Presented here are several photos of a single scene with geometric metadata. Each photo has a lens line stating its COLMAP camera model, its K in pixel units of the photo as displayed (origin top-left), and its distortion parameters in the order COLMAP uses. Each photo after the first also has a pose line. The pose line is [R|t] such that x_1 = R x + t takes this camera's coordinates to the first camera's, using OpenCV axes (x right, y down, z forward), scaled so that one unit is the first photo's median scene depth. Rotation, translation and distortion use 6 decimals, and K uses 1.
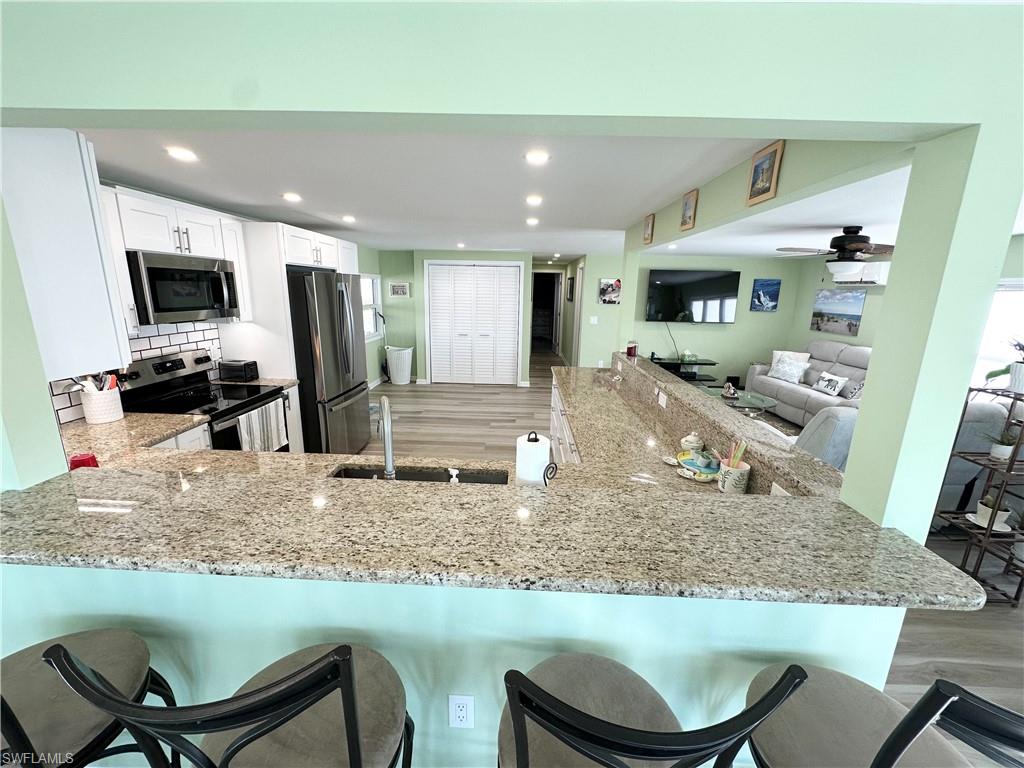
lens RADIAL K [[408.1, 0, 512.7], [0, 408.1, 384.5], [0, 0, 1]] dist [-0.001702, -0.000090]
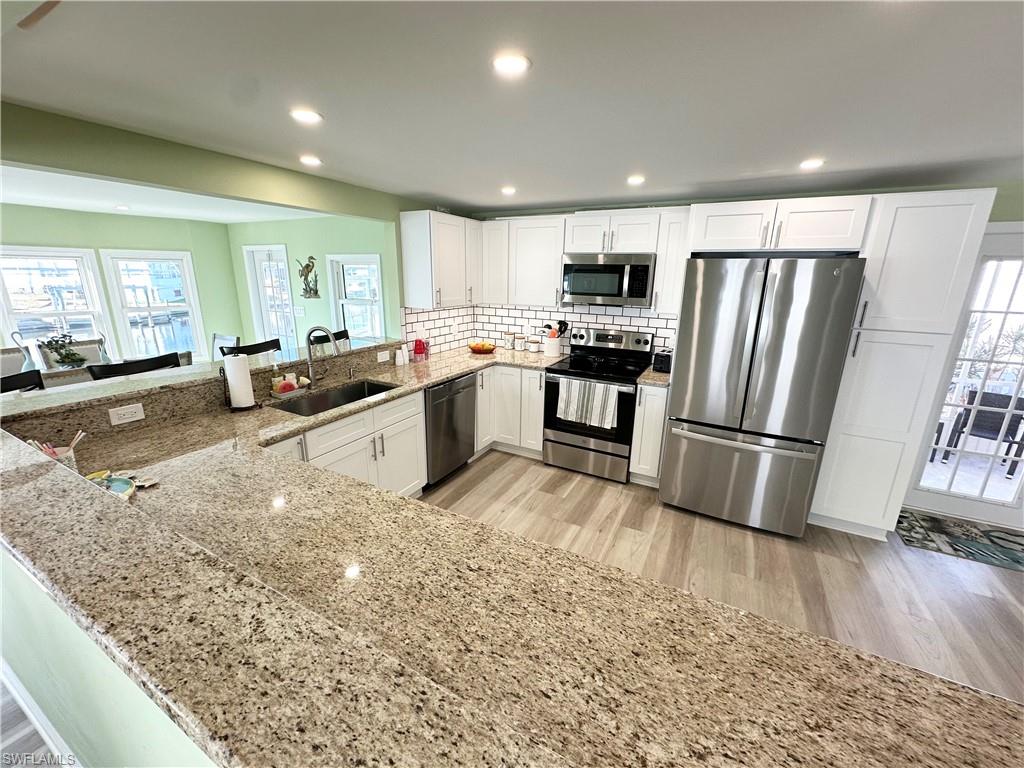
lens RADIAL K [[408.1, 0, 512.5], [0, 408.1, 382.8], [0, 0, 1]] dist [-0.001702, -0.000090]
pose [[-0.440202, 0.200837, -0.875150, 0.243526], [-0.232062, 0.916102, 0.326963, -0.135049], [0.867392, 0.347019, -0.356663, 0.613953]]
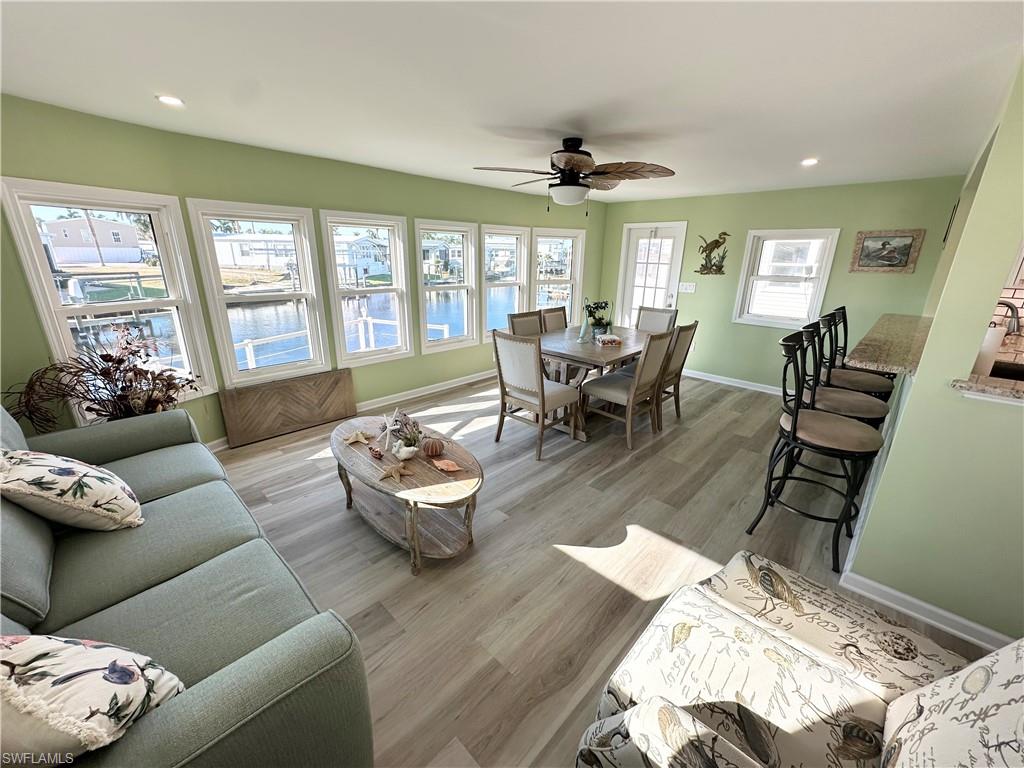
lens RADIAL K [[408.1, 0, 511.1], [0, 408.1, 380.6], [0, 0, 1]] dist [-0.001702, -0.000090]
pose [[-0.674839, 0.185991, -0.714142, 0.609787], [-0.200906, 0.884863, 0.420303, 0.005515], [0.710091, 0.427113, -0.559773, 0.145950]]
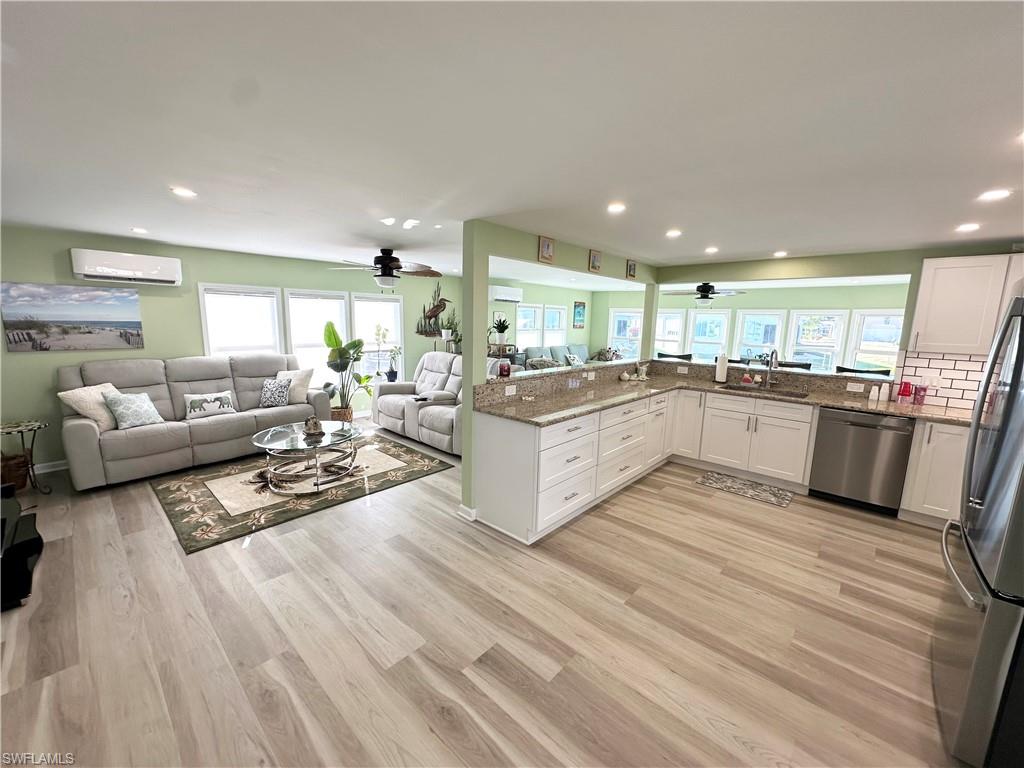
lens RADIAL K [[408.1, 0, 512.7], [0, 408.1, 382.8], [0, 0, 1]] dist [-0.001702, -0.000090]
pose [[-0.759071, -0.142947, 0.635120, -0.193635], [0.107432, 0.934713, 0.338776, -0.239145], [-0.642082, 0.325387, -0.694157, 1.082263]]
